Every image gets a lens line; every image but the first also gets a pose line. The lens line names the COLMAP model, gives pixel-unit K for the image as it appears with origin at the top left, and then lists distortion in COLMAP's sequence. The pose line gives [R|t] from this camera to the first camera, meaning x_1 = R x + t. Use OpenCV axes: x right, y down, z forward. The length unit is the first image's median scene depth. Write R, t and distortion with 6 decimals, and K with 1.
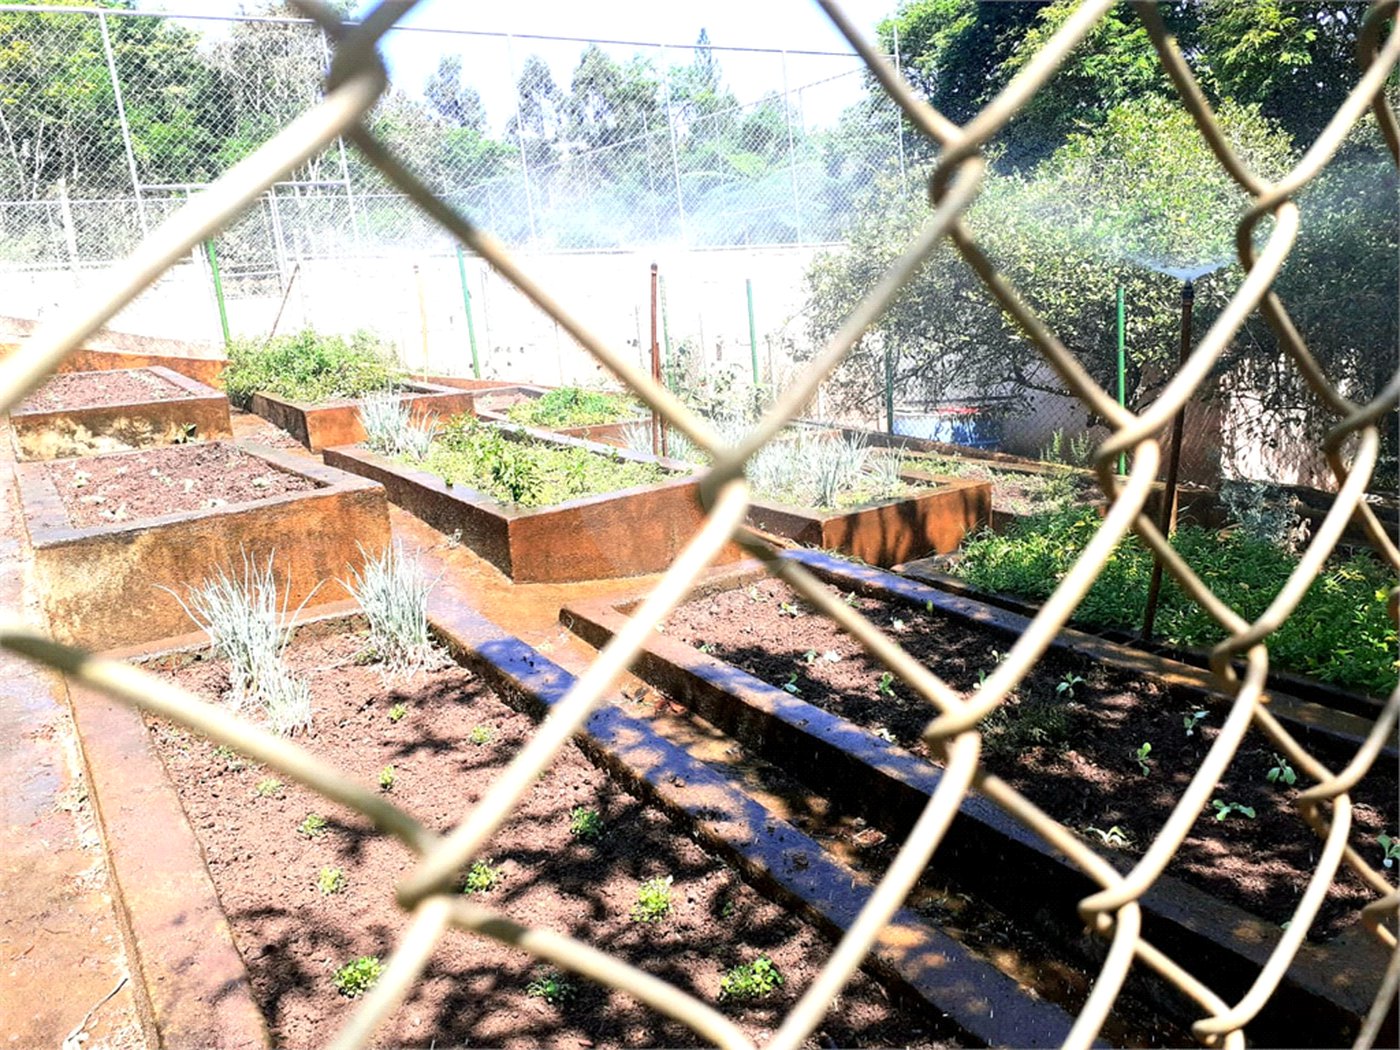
lens RADIAL K [[1141.5, 0, 707.2], [0, 1141.5, 524.1], [0, 0, 1]] dist [0.014594, -0.003287]
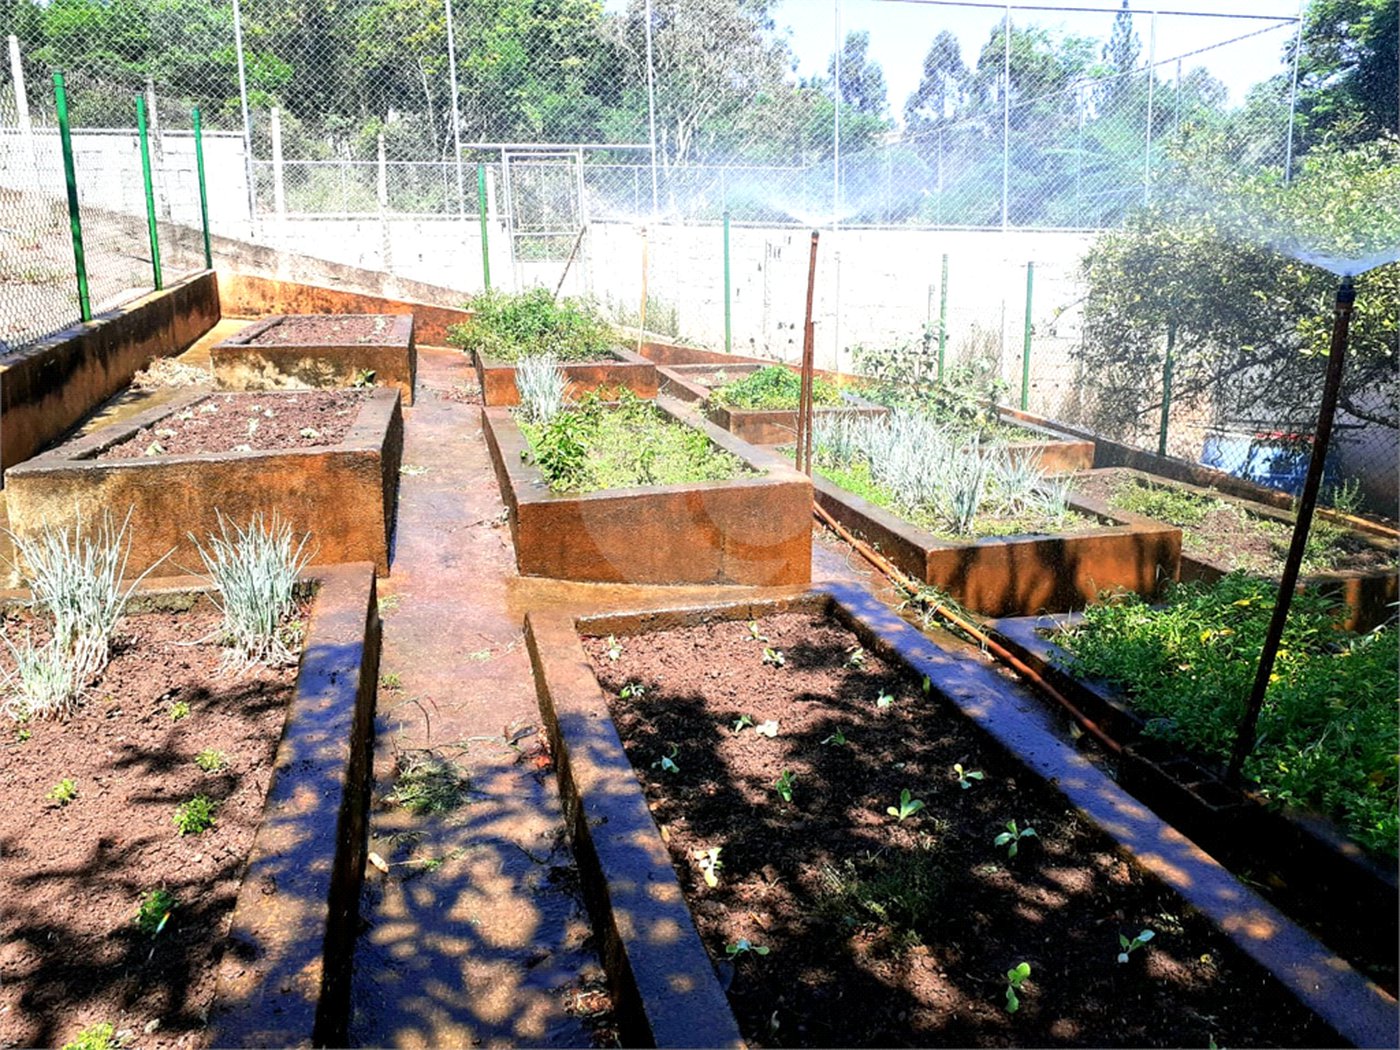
lens RADIAL K [[1141.5, 0, 705.5], [0, 1141.5, 523.2], [0, 0, 1]] dist [0.014594, -0.003287]
pose [[0.944512, 0.126979, -0.302943, 0.159345], [-0.122262, 0.991896, 0.034568, -0.025313], [0.304877, 0.004388, 0.952382, 0.133174]]
